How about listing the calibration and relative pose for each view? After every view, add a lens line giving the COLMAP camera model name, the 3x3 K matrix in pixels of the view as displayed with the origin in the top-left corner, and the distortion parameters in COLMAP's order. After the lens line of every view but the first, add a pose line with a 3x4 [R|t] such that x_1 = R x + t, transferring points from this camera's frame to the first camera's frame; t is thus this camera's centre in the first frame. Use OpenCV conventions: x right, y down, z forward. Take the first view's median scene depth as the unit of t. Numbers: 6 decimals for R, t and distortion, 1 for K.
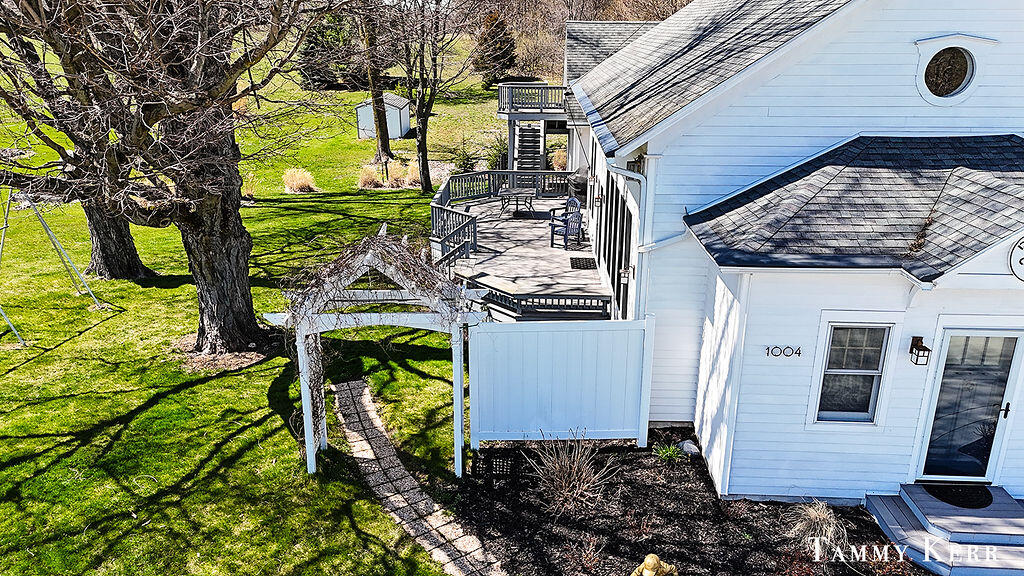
lens RADIAL K [[747.2, 0, 512.4], [0, 747.2, 288.3], [0, 0, 1]] dist [0.013561, 0.002454]
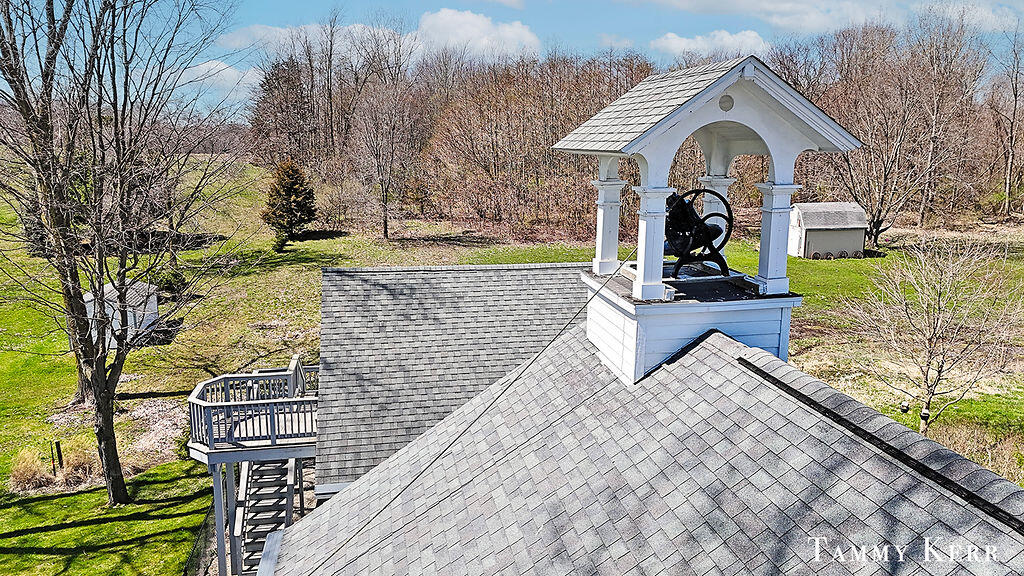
lens RADIAL K [[747.2, 0, 511.3], [0, 747.2, 287.2], [0, 0, 1]] dist [0.013561, 0.002454]
pose [[0.977293, -0.033951, 0.209157, 0.079627], [0.061182, 0.990251, -0.125135, -0.220303], [-0.202869, 0.135090, 0.969843, 0.345911]]
